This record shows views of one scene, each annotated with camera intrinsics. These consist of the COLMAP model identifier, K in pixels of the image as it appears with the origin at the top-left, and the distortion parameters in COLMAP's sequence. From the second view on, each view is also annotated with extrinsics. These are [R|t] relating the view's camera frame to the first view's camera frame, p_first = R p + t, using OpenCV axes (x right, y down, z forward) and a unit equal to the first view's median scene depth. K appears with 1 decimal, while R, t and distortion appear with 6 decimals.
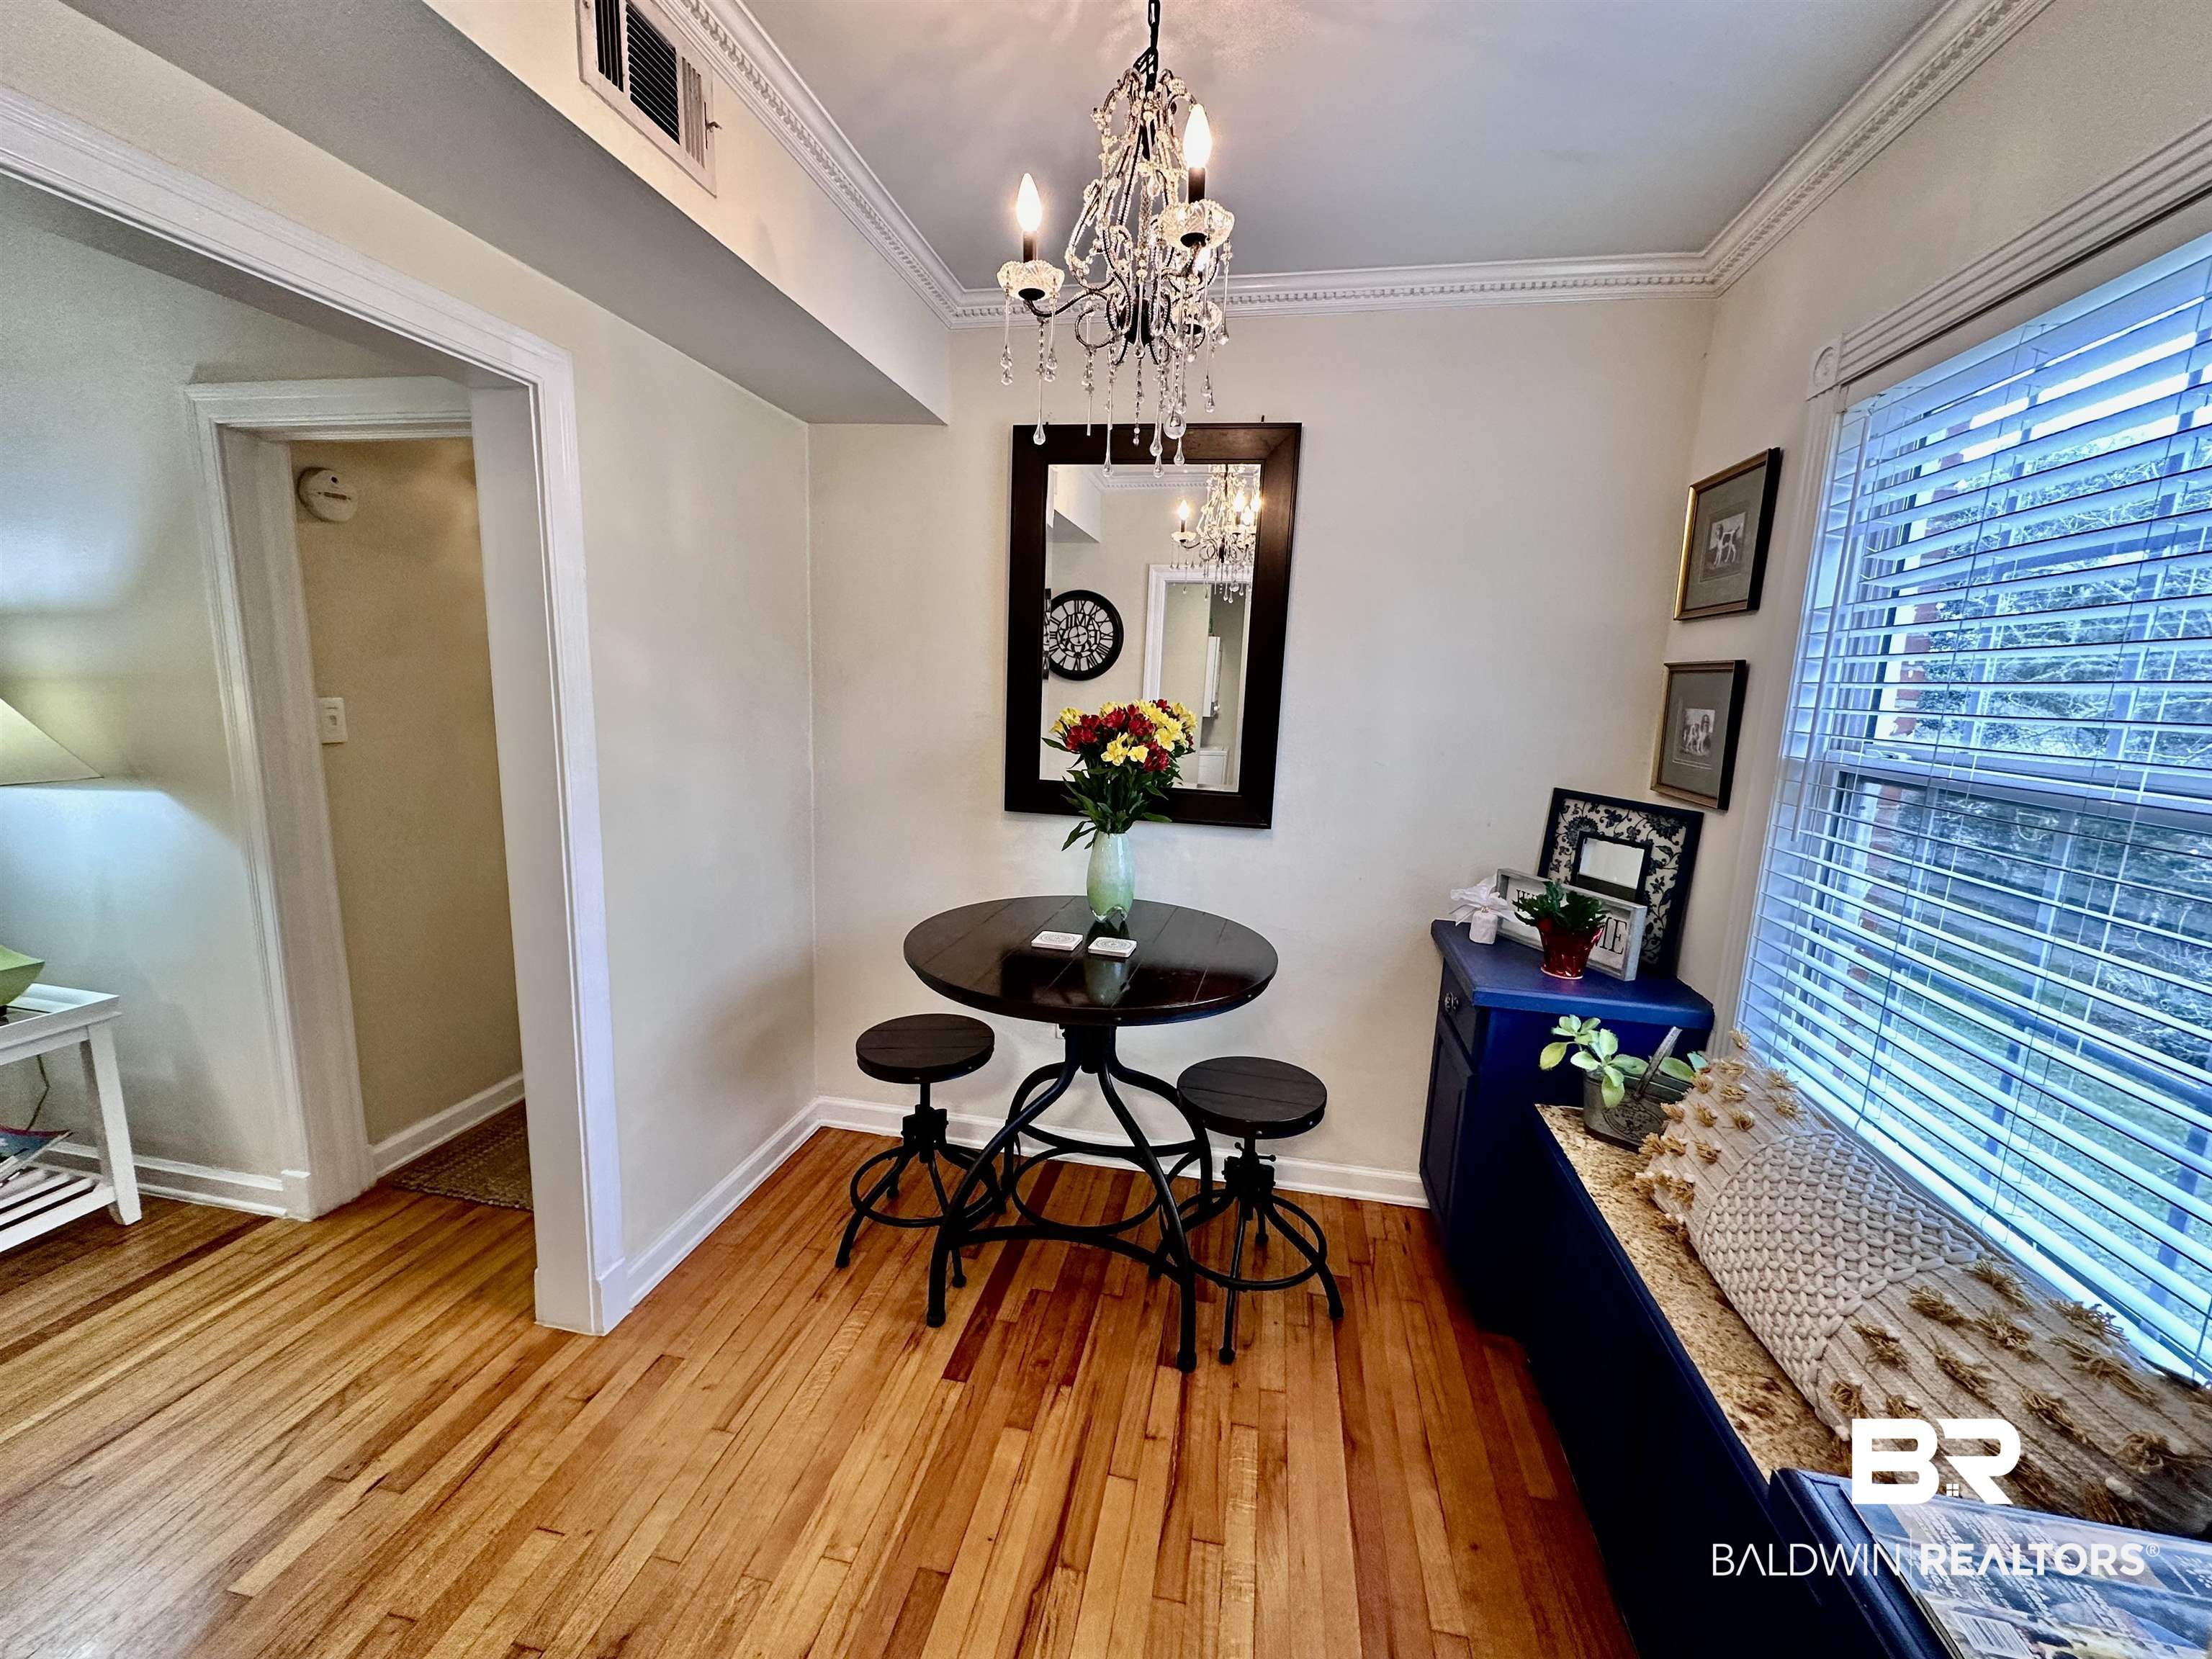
lens RADIAL K [[884.9, 0, 1104.8], [0, 884.9, 820.5], [0, 0, 1]] dist [-0.001674, 0.000234]
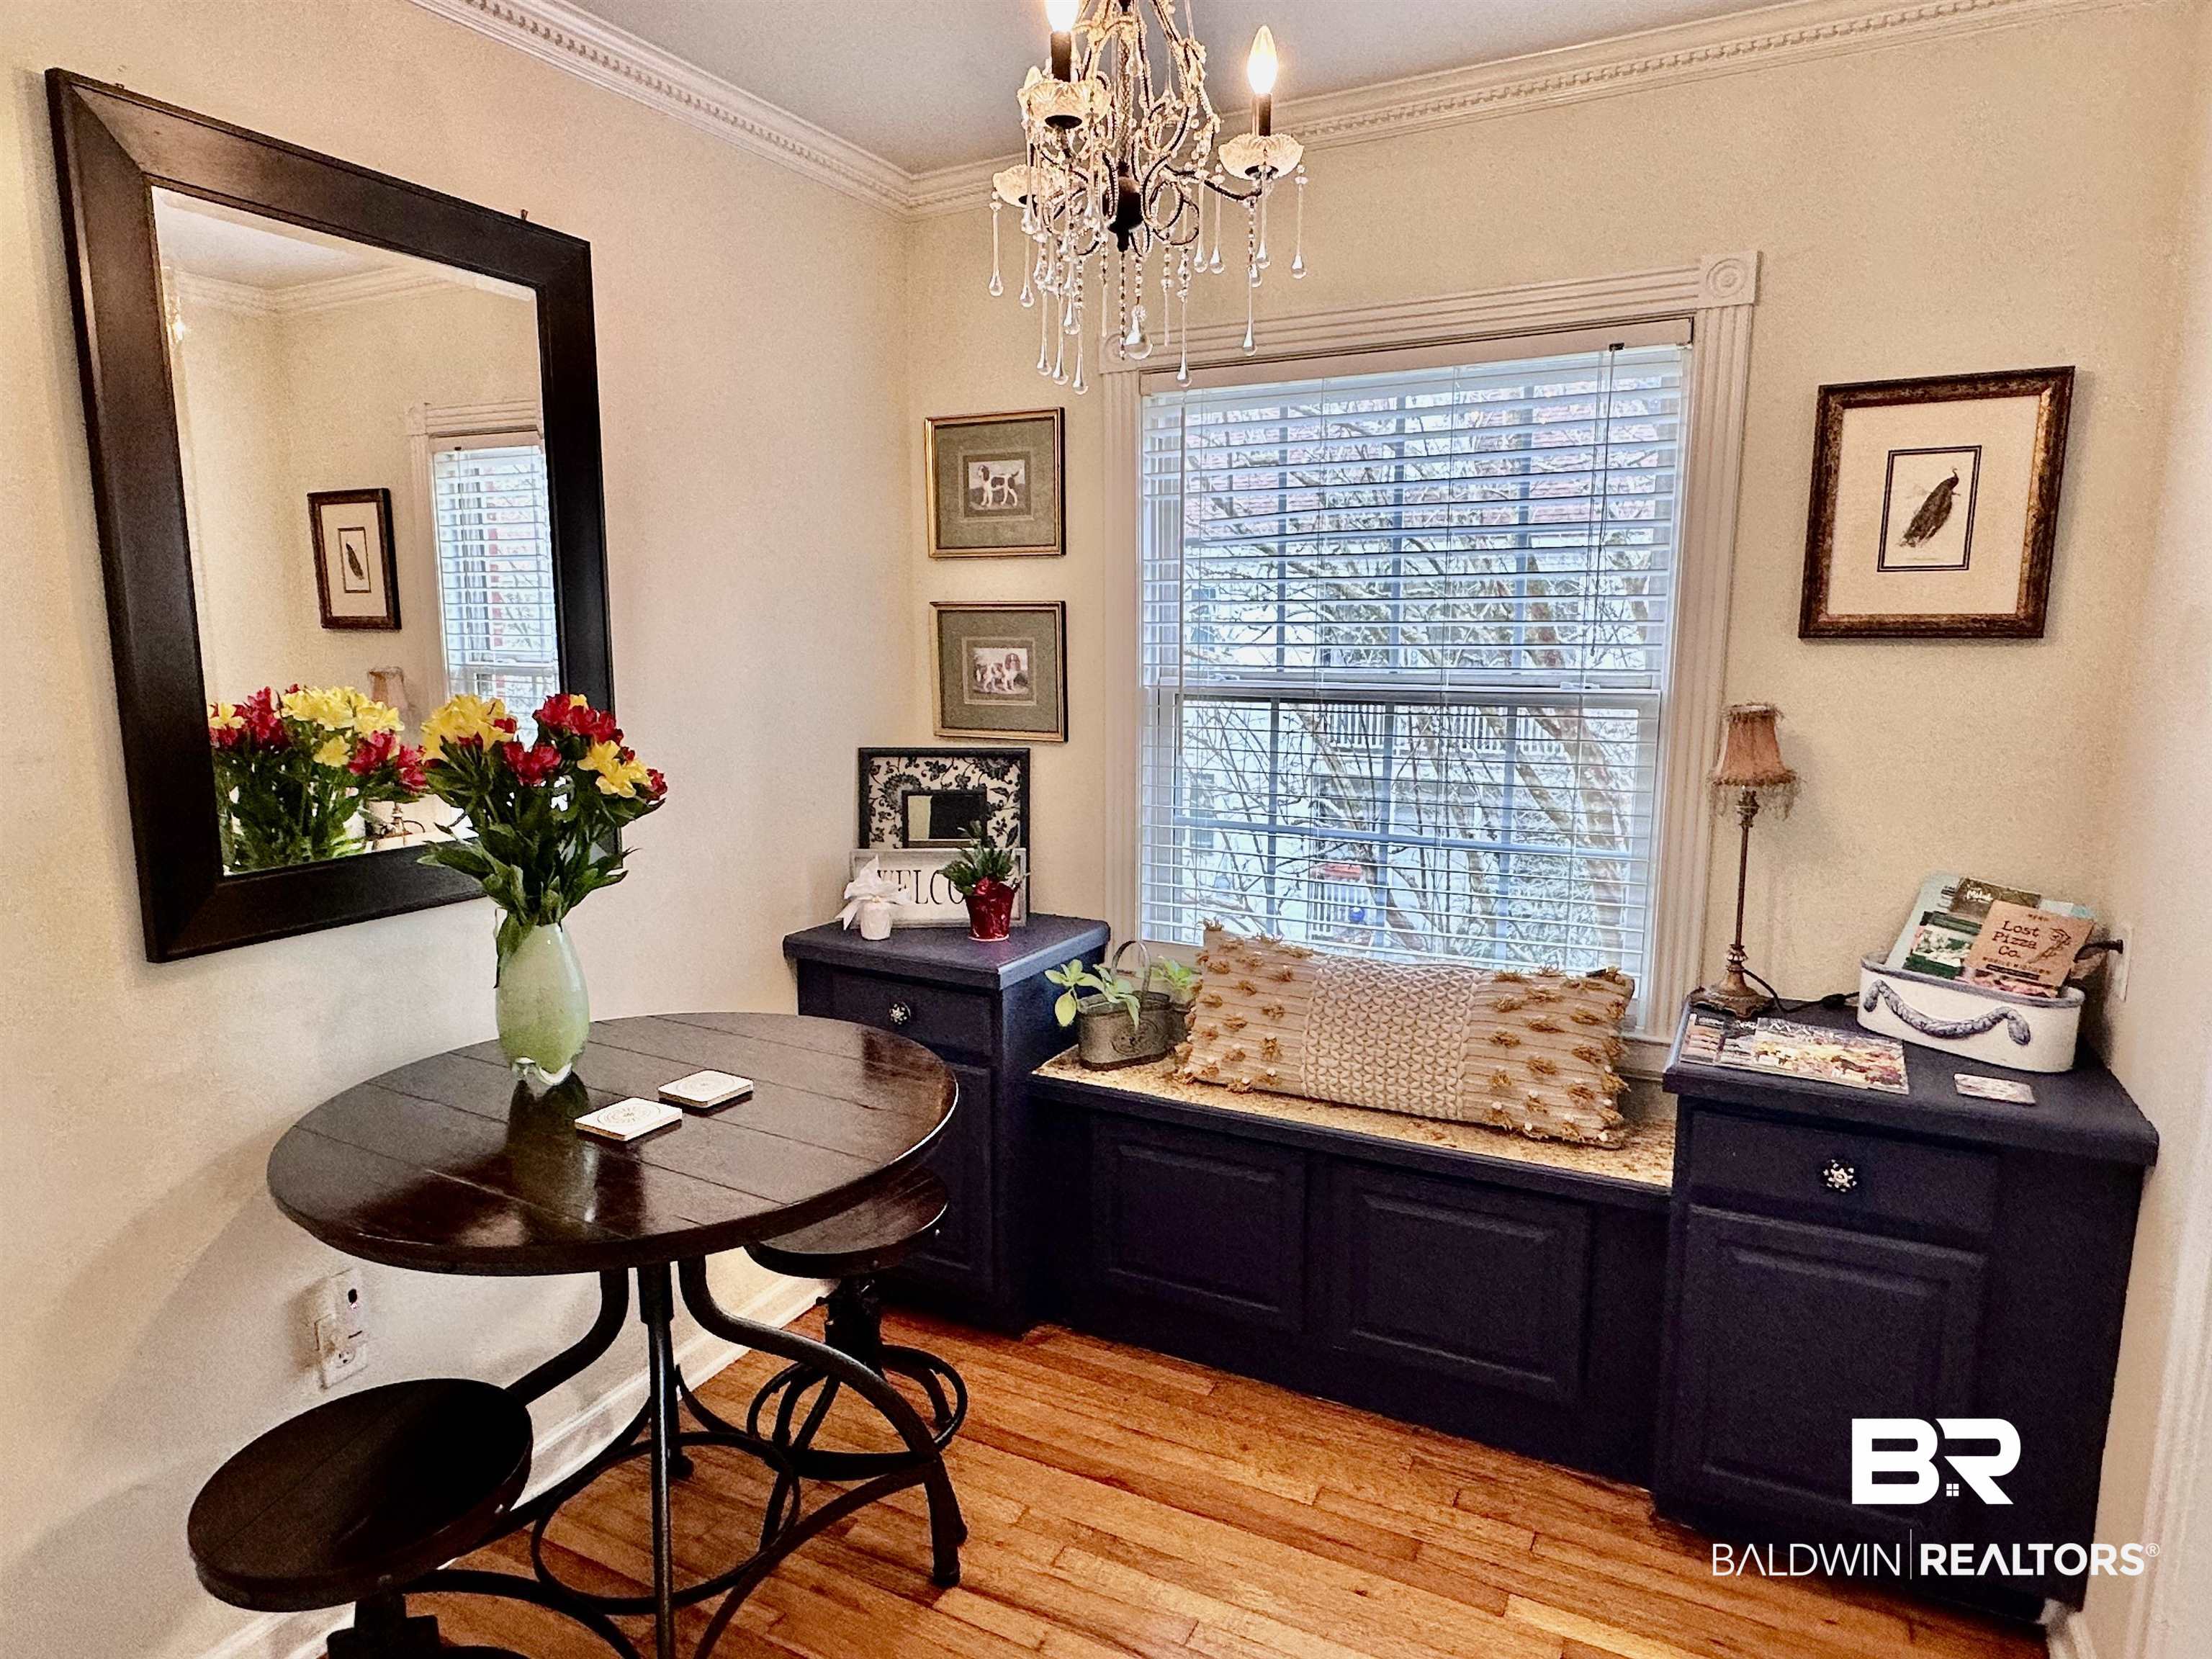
lens RADIAL K [[1292.4, 0, 1110.1], [0, 1292.4, 830.5], [0, 0, 1]] dist [-0.001814, 0.000171]
pose [[0.283125, -0.187858, 0.940505, -0.697604], [0.164736, 0.975581, 0.145273, -0.112726], [-0.944829, 0.113805, 0.307158, 0.434697]]
